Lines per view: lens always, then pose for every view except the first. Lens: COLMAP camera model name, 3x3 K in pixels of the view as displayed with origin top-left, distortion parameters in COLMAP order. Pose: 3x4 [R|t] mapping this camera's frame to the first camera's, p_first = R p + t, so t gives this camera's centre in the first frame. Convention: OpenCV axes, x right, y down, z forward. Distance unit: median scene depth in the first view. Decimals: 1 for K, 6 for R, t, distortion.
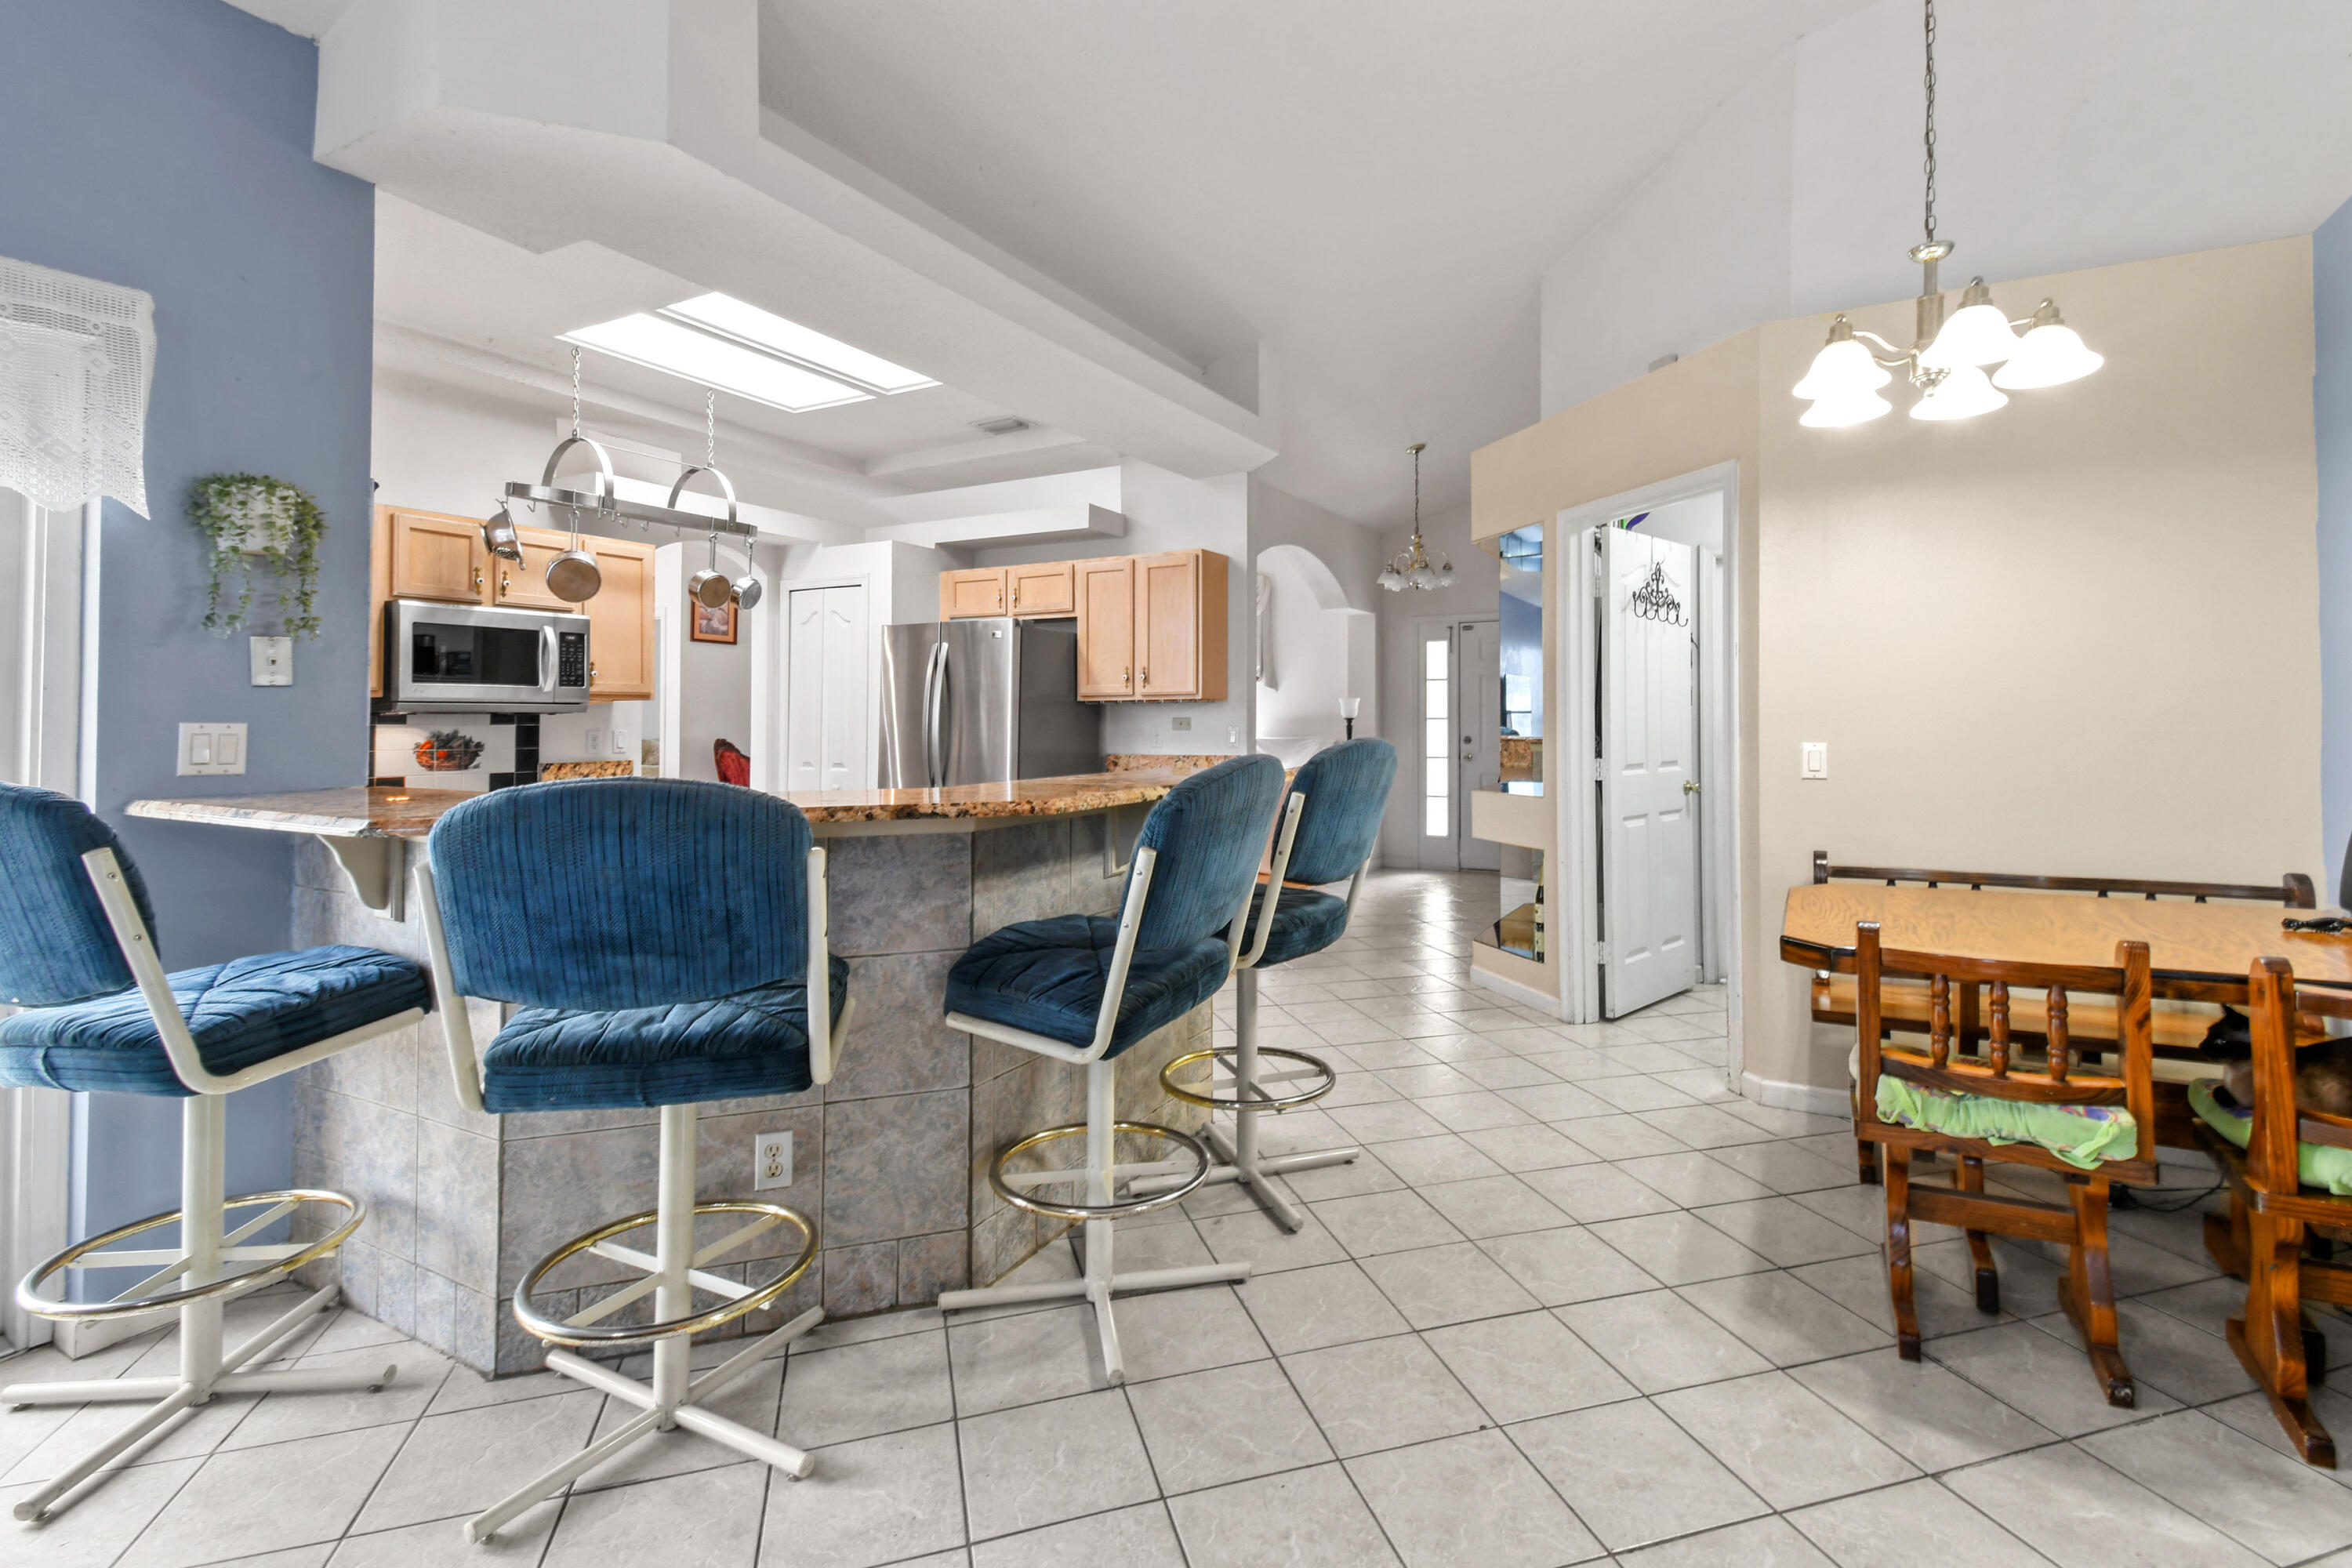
lens RADIAL K [[1083.7, 0, 1217.7], [0, 1083.7, 686.4], [0, 0, 1]] dist [0.026448, -0.011034]
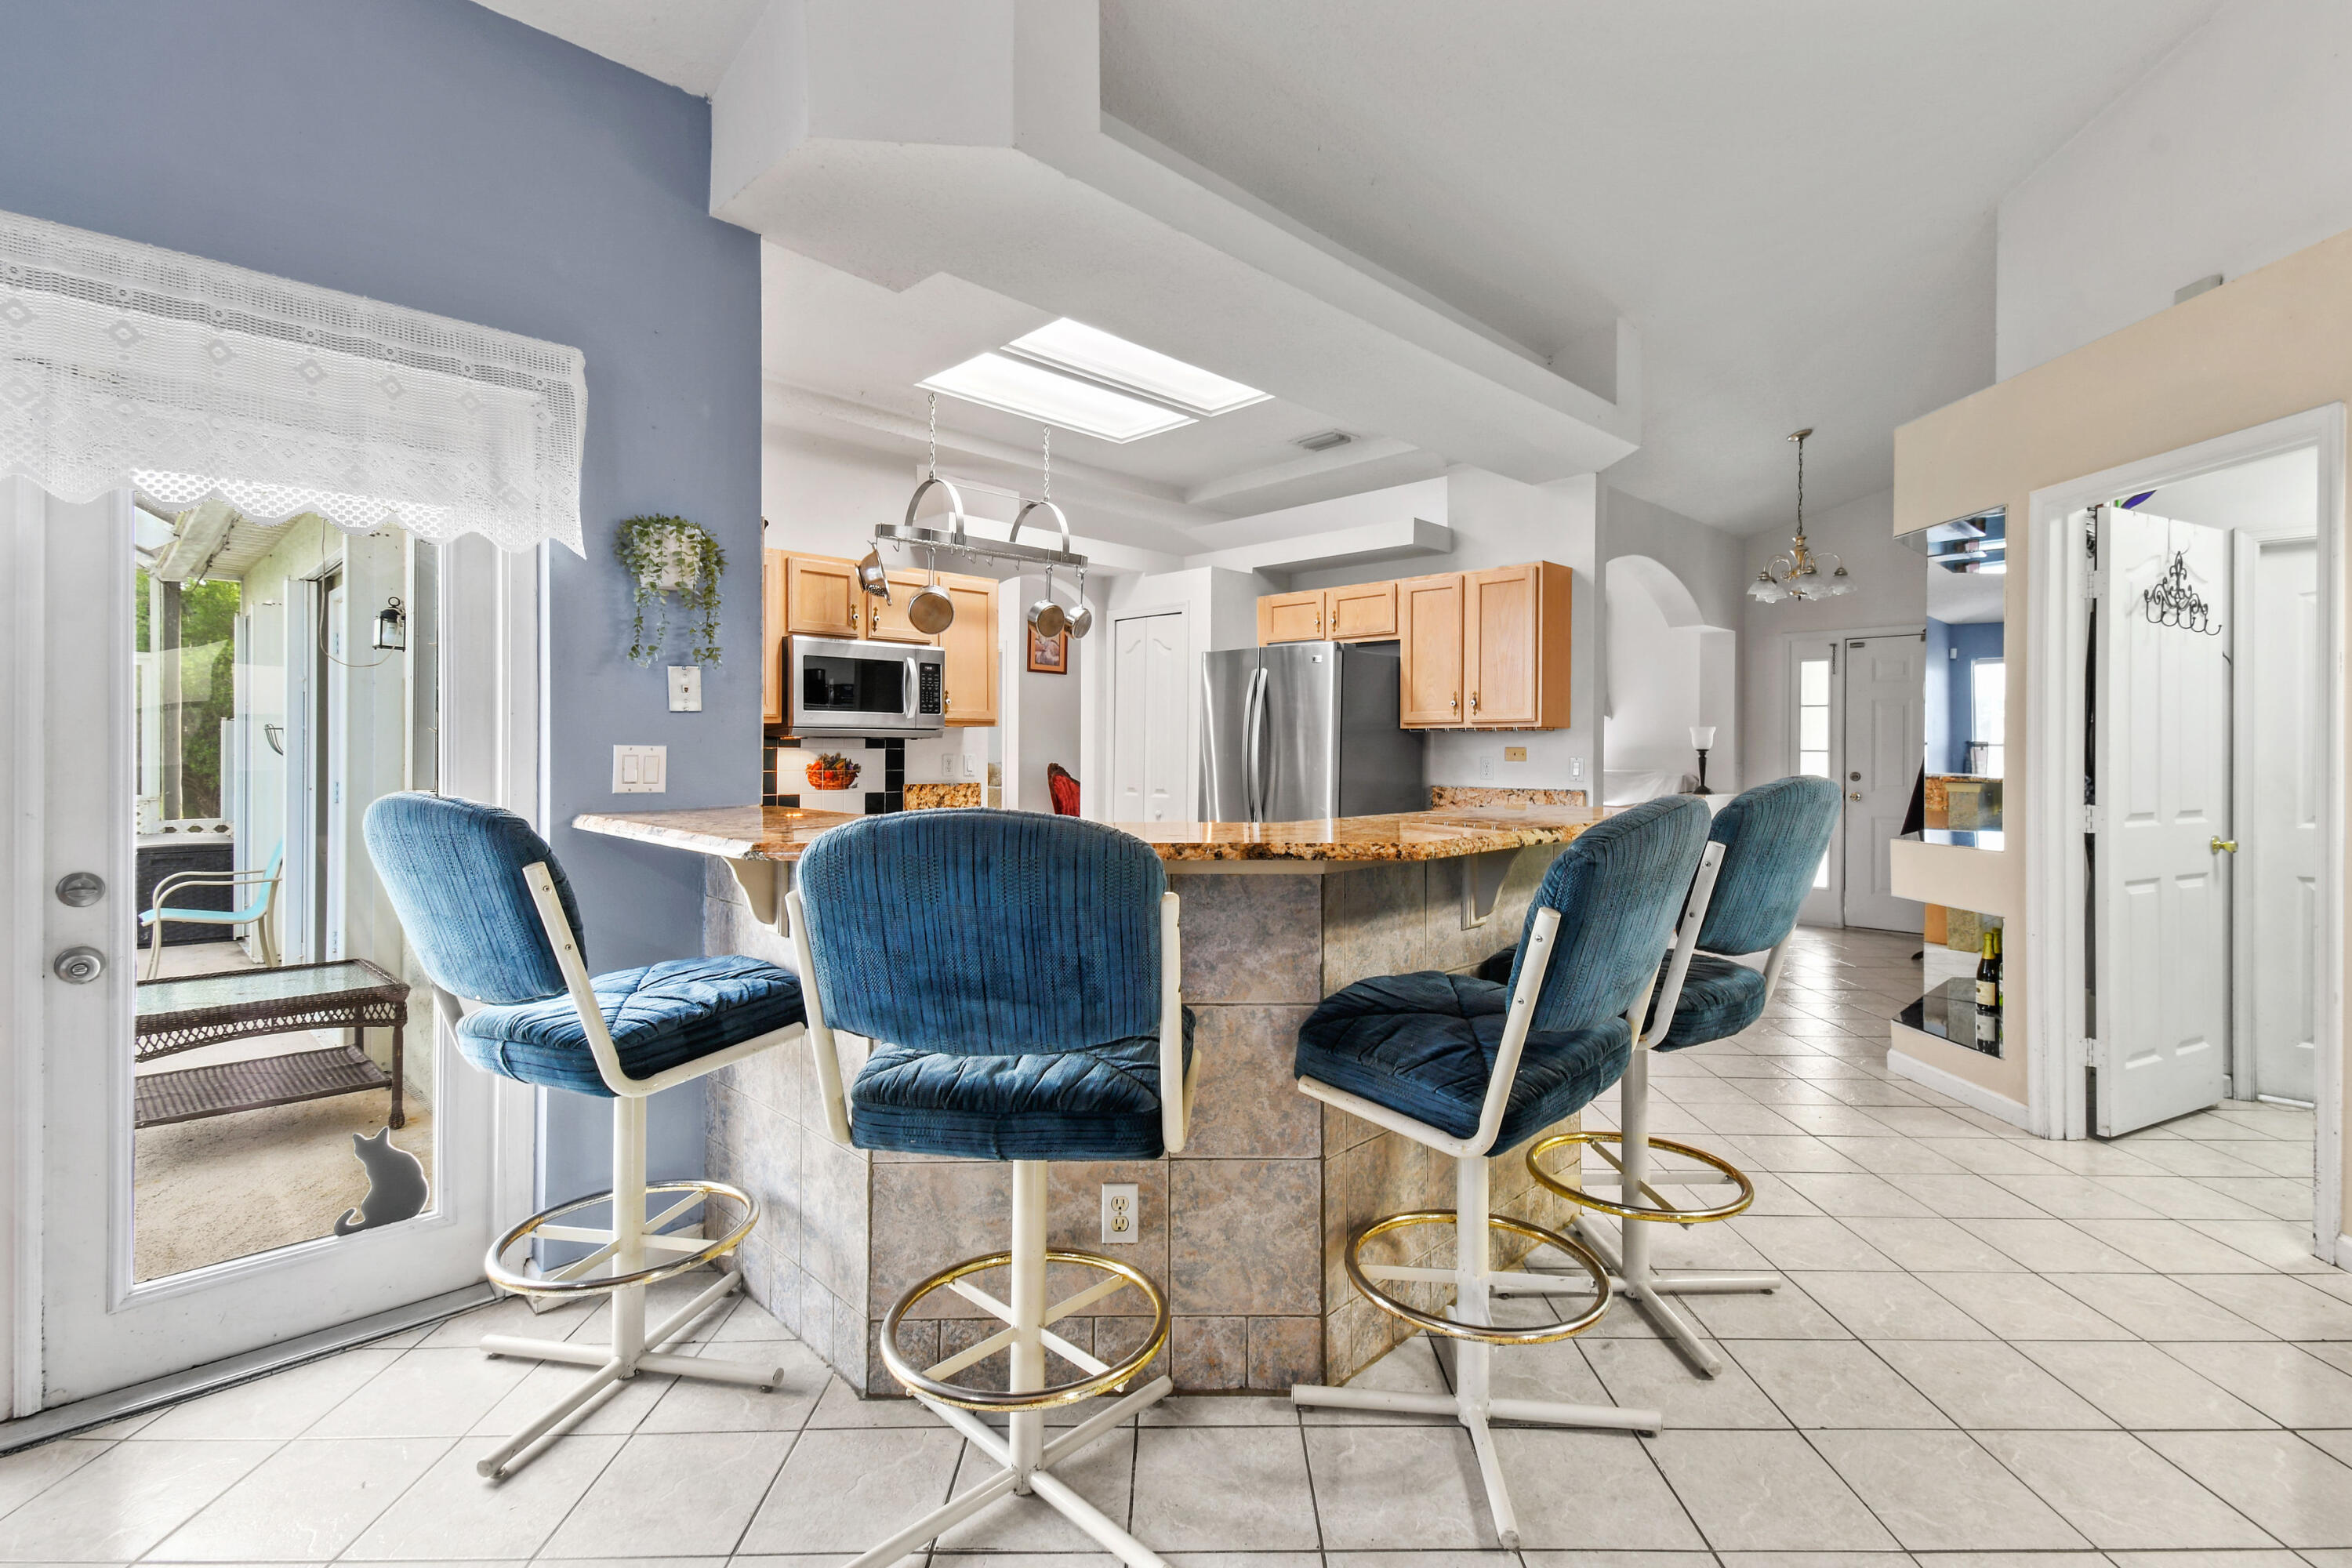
lens RADIAL K [[1083.7, 0, 1202.9], [0, 1083.7, 745.4], [0, 0, 1]] dist [0.026448, -0.011034]
pose [[0.958532, 0.008474, -0.284859, -0.063415], [-0.000342, 0.999591, 0.028585, 0.001919], [0.284985, -0.027303, 0.958143, 0.112206]]
